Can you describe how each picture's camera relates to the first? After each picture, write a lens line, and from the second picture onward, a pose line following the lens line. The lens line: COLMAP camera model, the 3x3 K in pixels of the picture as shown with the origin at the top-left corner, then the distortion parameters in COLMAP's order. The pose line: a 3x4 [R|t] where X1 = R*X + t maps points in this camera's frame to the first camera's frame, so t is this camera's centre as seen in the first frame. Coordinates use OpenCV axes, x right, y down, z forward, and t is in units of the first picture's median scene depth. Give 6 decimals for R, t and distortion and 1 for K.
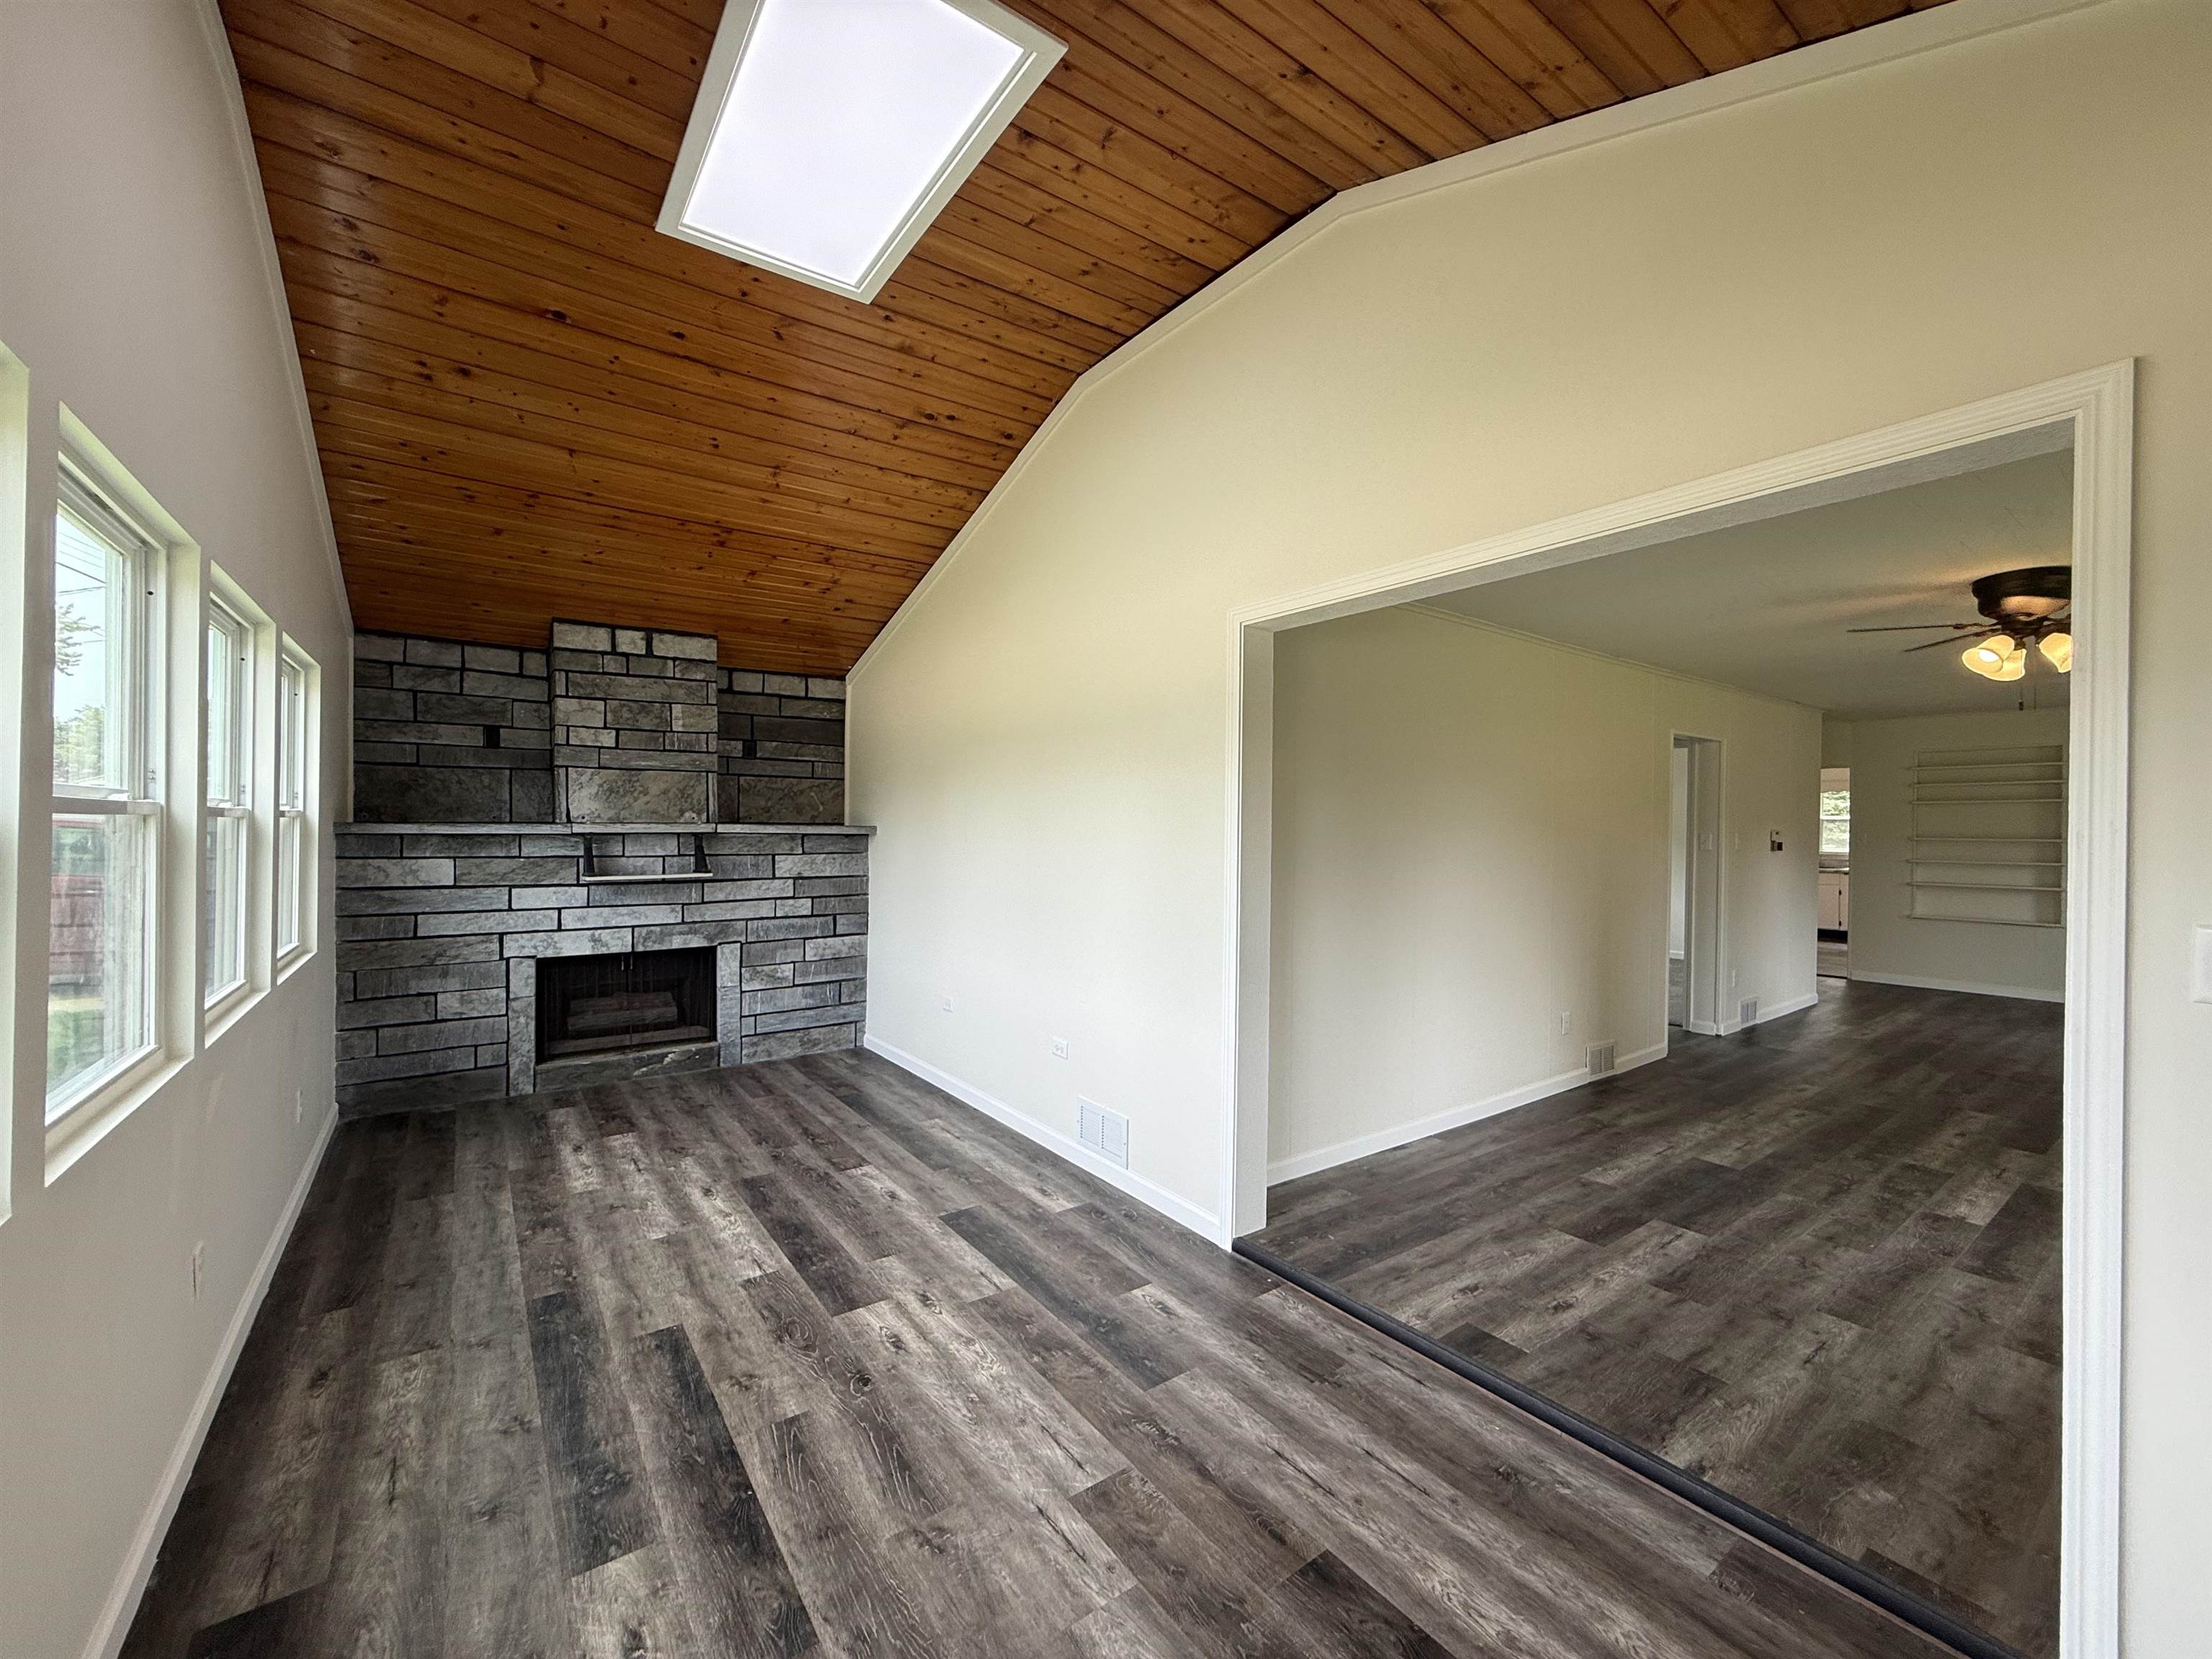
lens RADIAL K [[884.9, 0, 1098.3], [0, 884.9, 829.0], [0, 0, 1]] dist [0.001424, -0.000138]
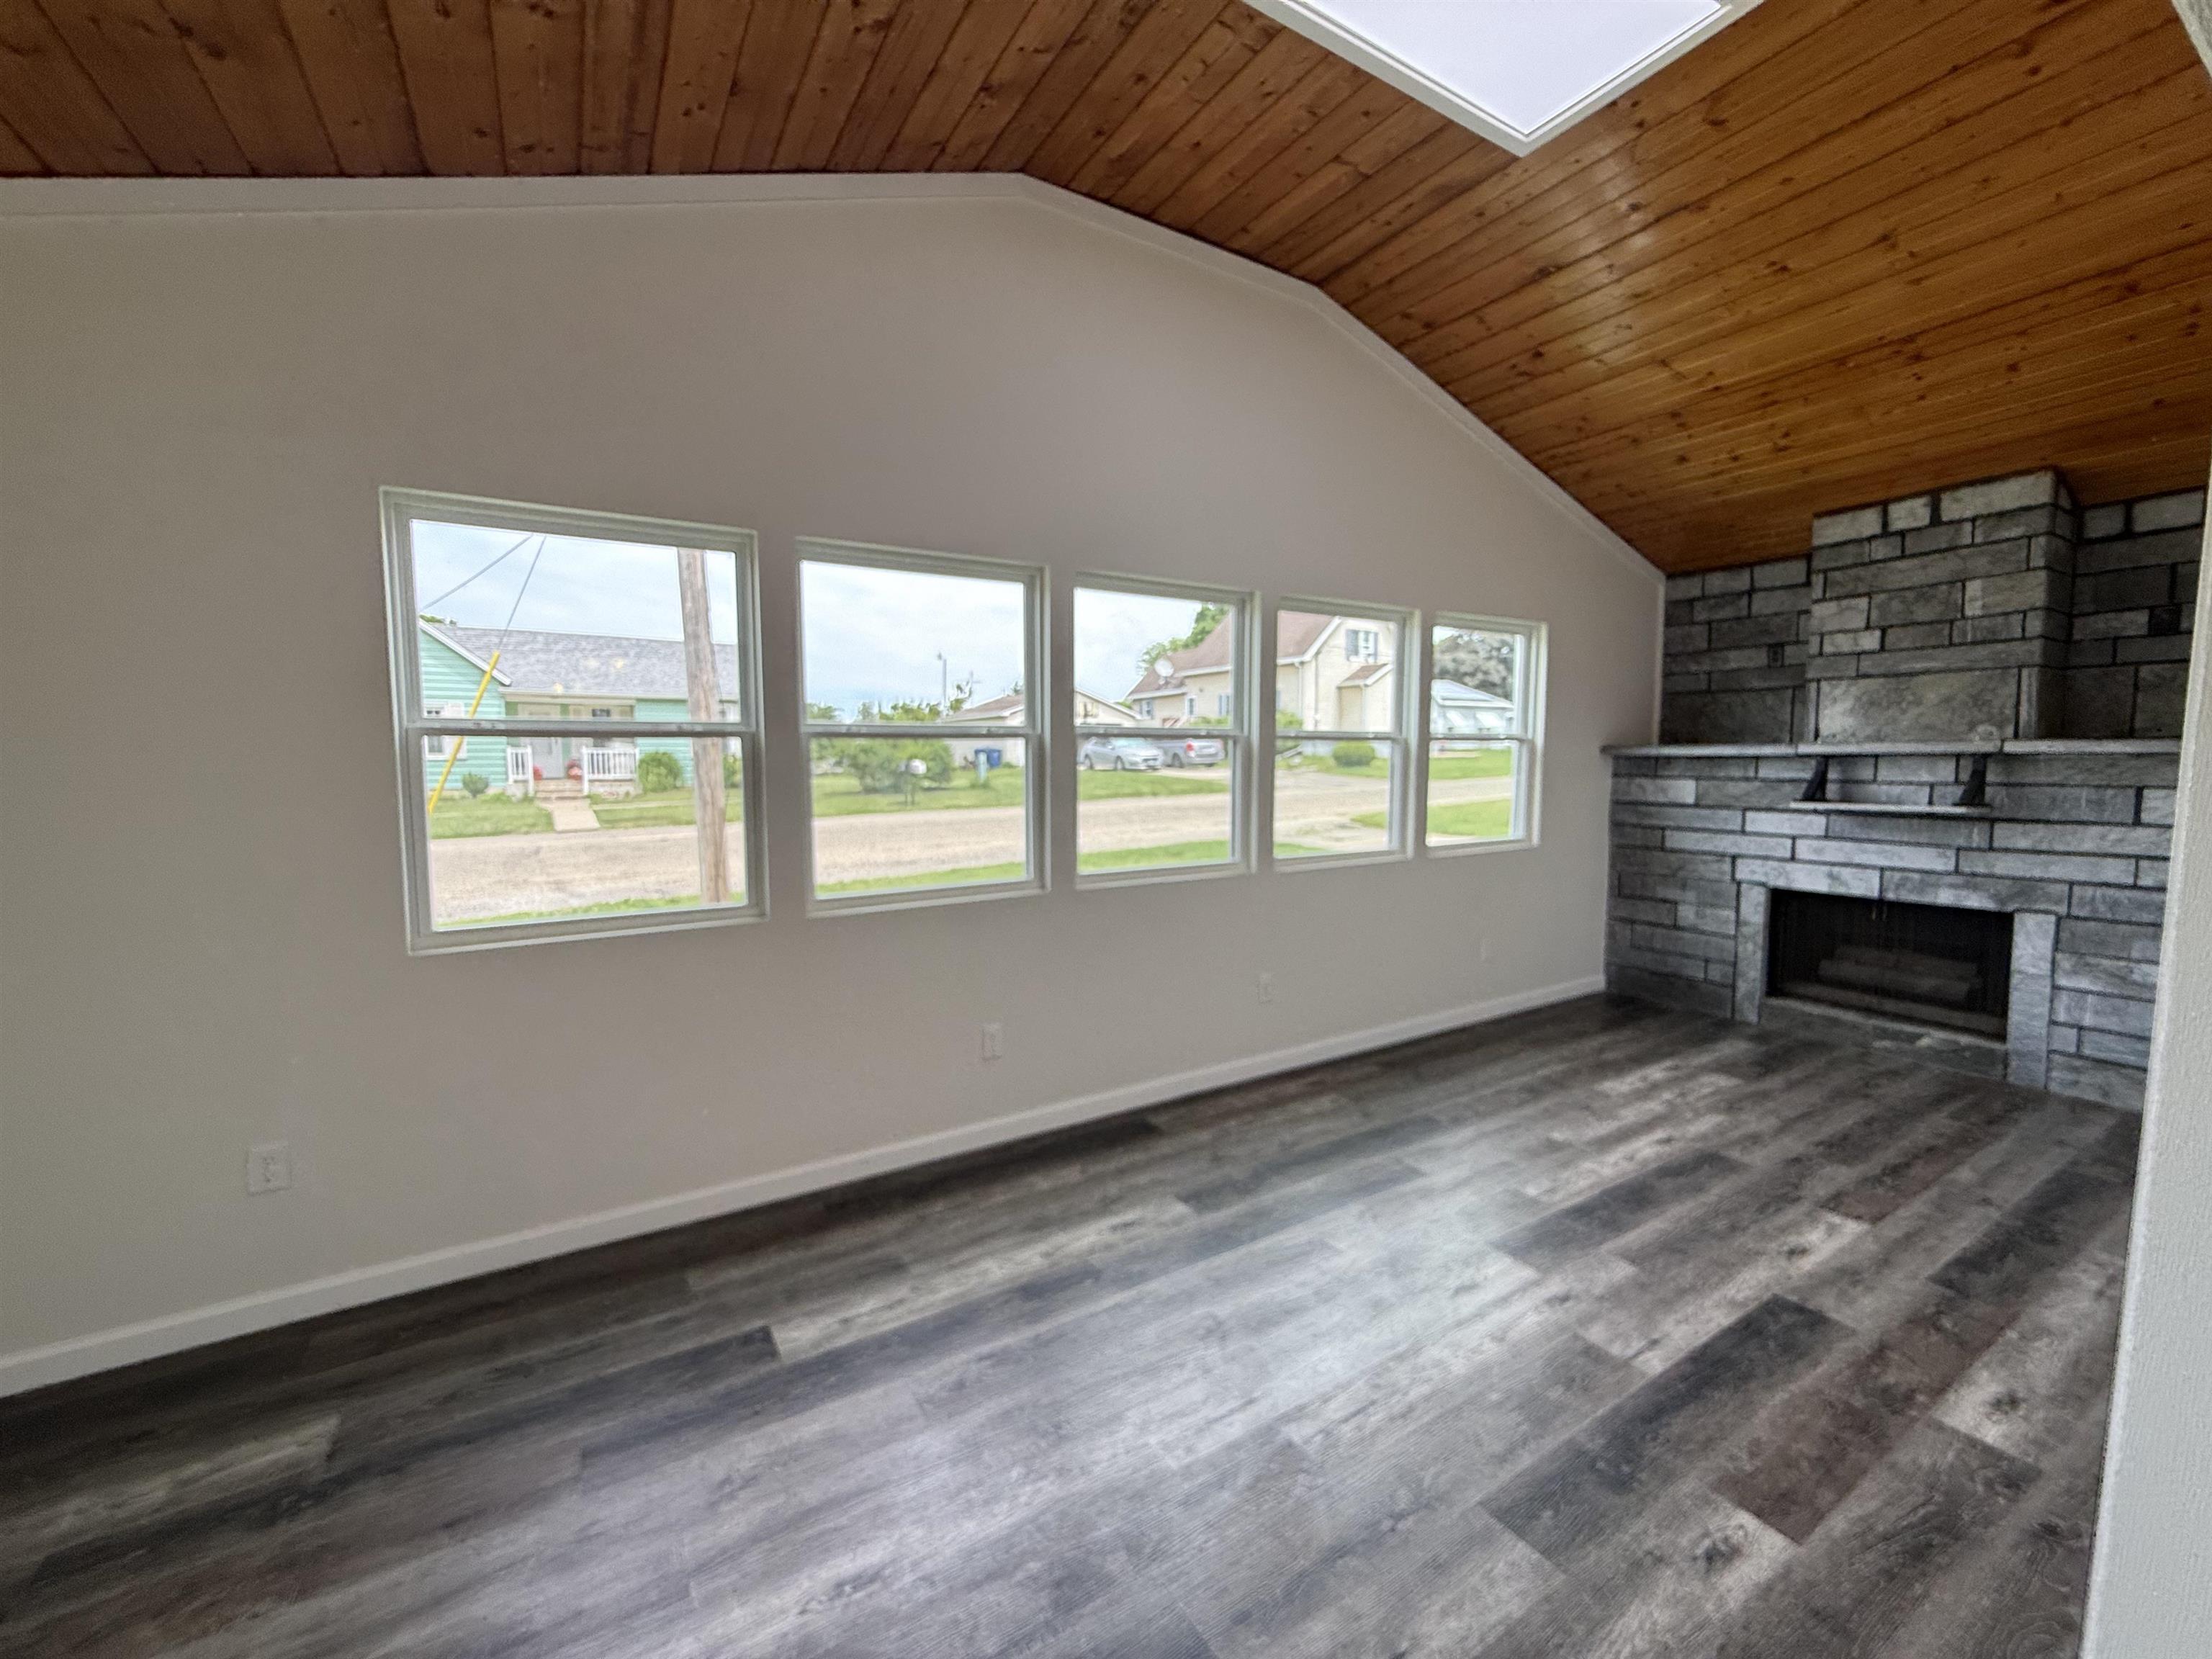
lens RADIAL K [[884.9, 0, 1100.5], [0, 884.9, 826.1], [0, 0, 1]] dist [0.001424, -0.000138]
pose [[-0.078879, 0.071382, -0.994325, 0.370051], [-0.000283, 0.997431, 0.071627, 0.013444], [0.996884, 0.005932, -0.078656, 0.362282]]
